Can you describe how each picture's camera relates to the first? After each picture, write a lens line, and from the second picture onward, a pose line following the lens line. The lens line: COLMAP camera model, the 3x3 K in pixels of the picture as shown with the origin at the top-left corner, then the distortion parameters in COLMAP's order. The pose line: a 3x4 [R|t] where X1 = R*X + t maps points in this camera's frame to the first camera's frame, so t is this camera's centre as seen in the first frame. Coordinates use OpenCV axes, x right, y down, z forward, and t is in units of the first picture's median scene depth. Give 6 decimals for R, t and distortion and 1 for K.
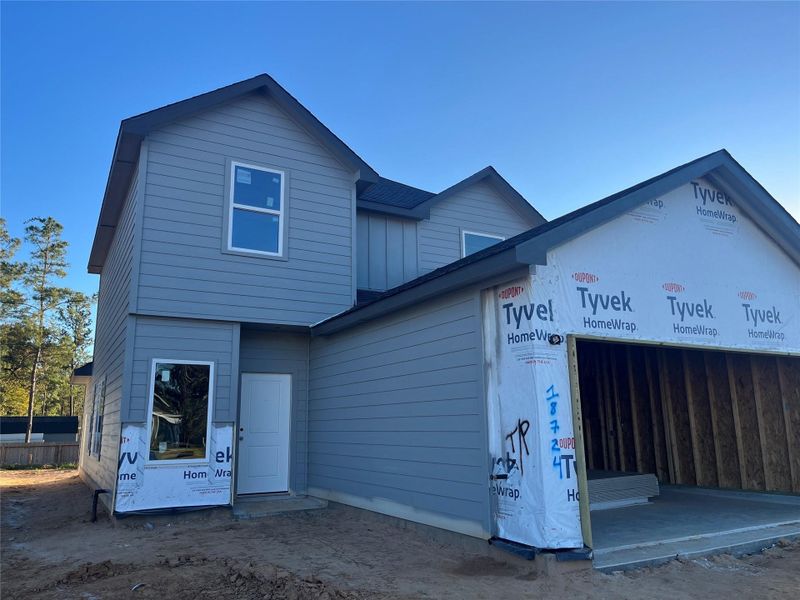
lens RADIAL K [[604.9, 0, 400.0], [0, 604.9, 300.0], [0, 0, 1]] dist [0.035844, -0.000286]
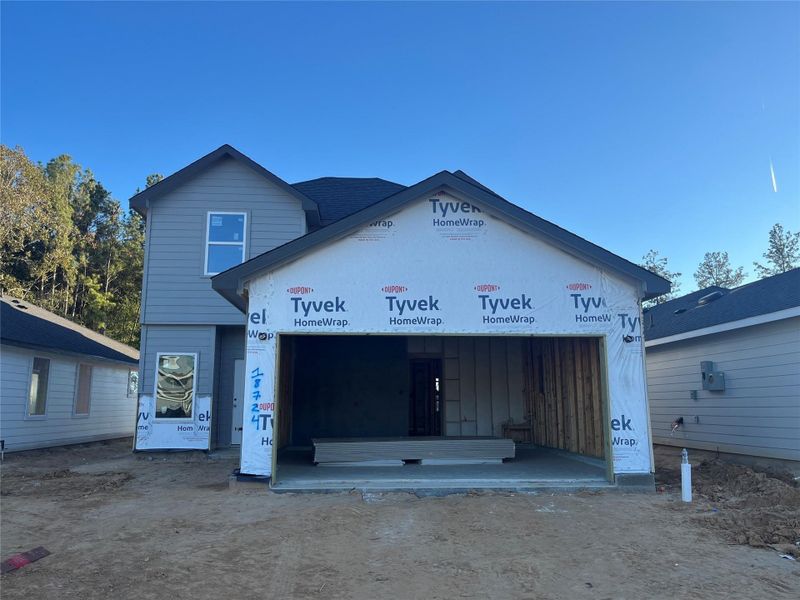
lens RADIAL K [[604.9, 0, 400.0], [0, 604.9, 300.0], [0, 0, 1]] dist [0.035844, -0.000286]
pose [[0.905117, -0.061562, -0.420682, 0.892641], [0.076995, 0.996835, 0.019784, -0.019786], [0.418132, -0.050297, 0.906993, -0.138564]]
